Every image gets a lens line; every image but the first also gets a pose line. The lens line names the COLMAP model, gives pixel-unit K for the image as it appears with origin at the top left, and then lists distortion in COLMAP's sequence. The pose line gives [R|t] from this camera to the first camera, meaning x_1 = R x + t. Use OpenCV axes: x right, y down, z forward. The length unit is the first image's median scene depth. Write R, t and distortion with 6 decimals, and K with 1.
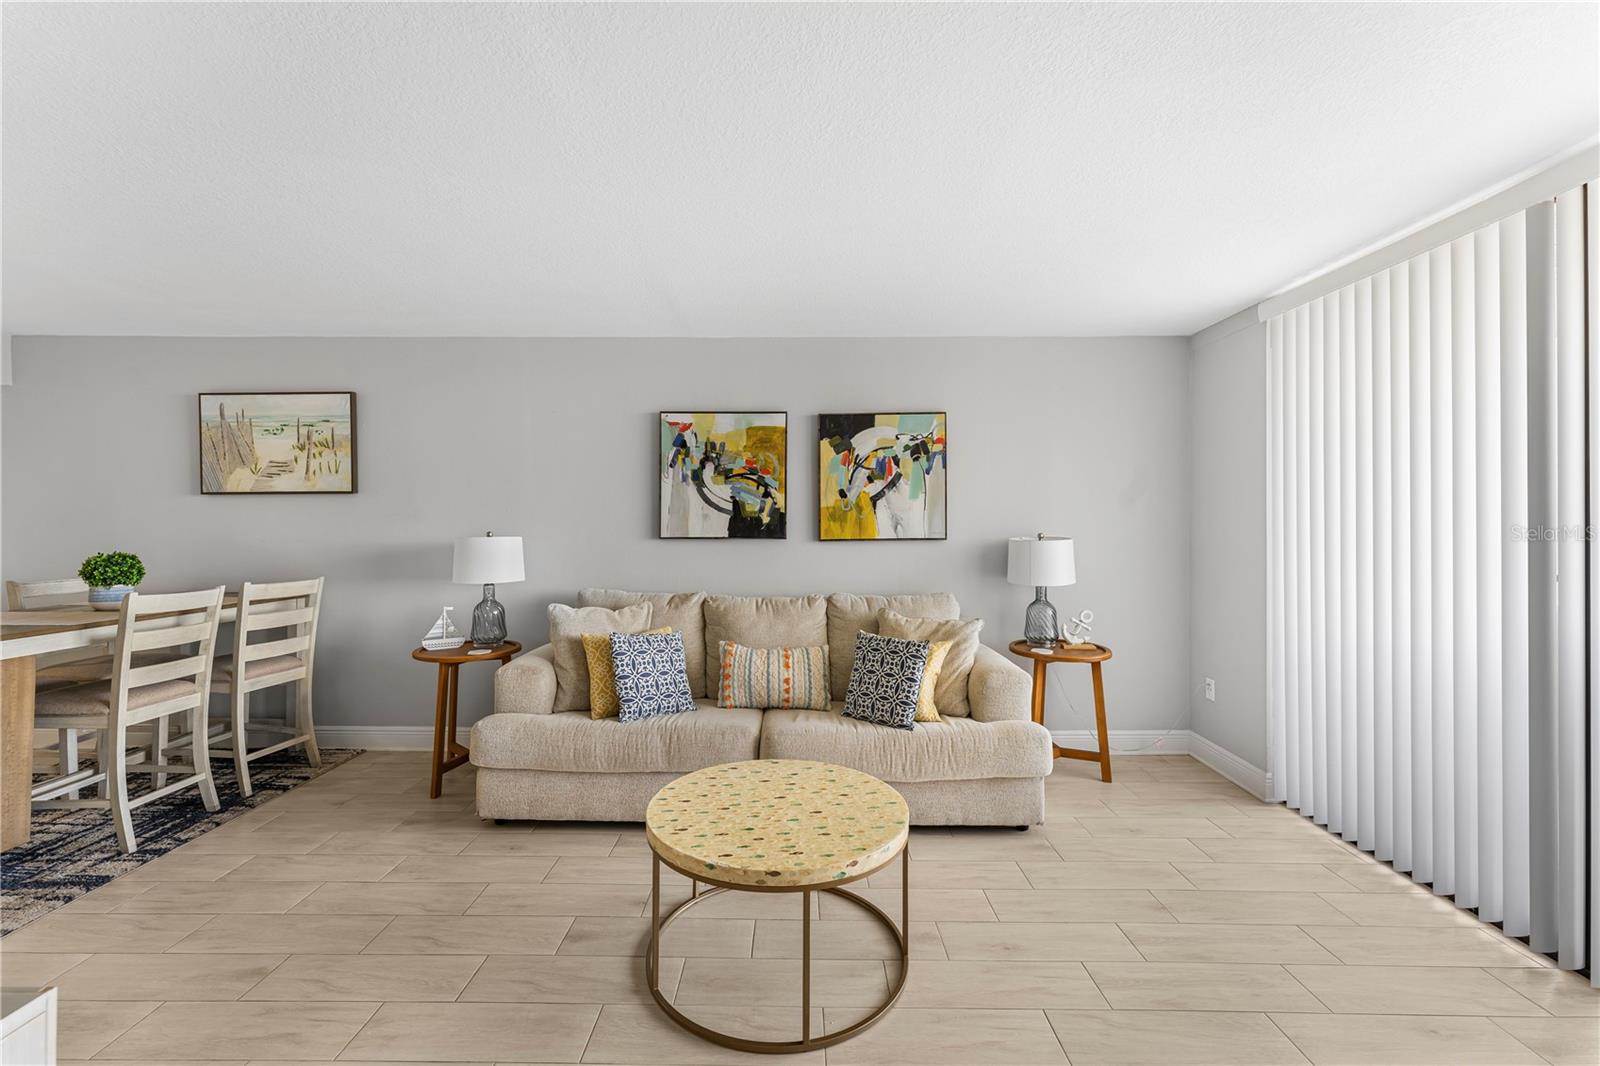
lens RADIAL K [[653.2, 0, 793.9], [0, 653.2, 525.0], [0, 0, 1]] dist [-0.000901, -0.000169]
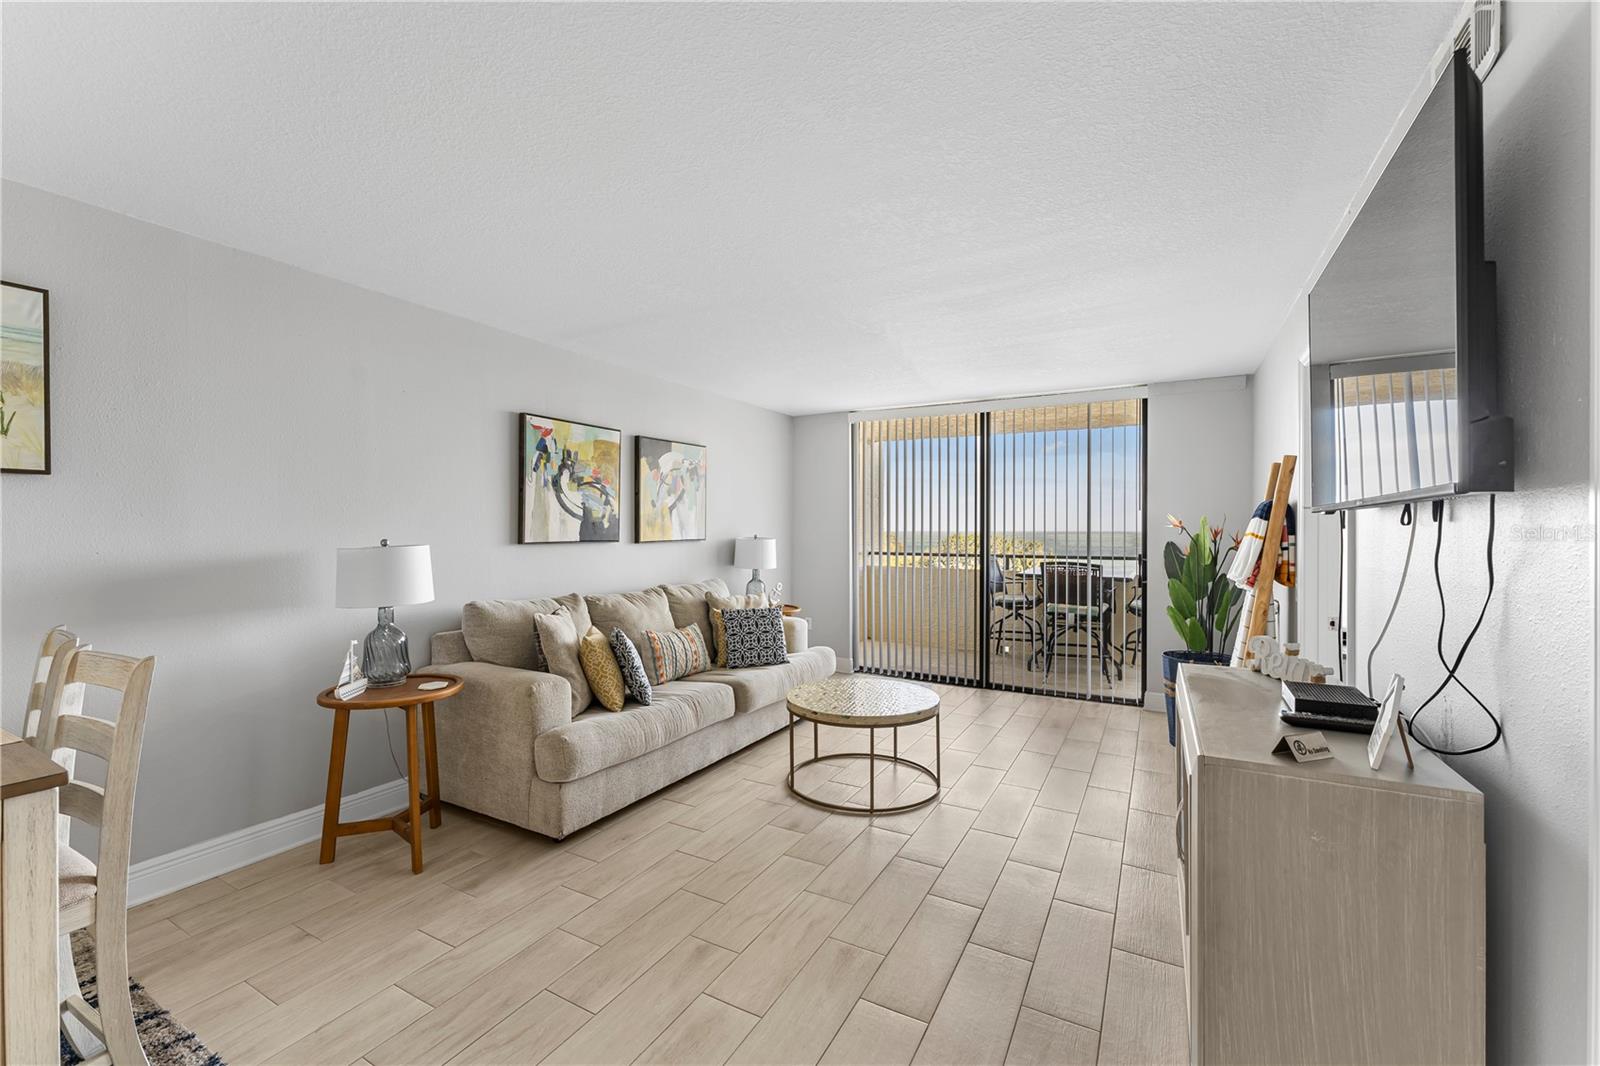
lens RADIAL K [[653.2, 0, 794.7], [0, 653.2, 533.3], [0, 0, 1]] dist [-0.000901, -0.000169]
pose [[0.486132, -0.007021, 0.873857, -0.859495], [-0.001134, 0.999962, 0.008666, -0.003737], [-0.873885, -0.005204, 0.486105, 0.178792]]
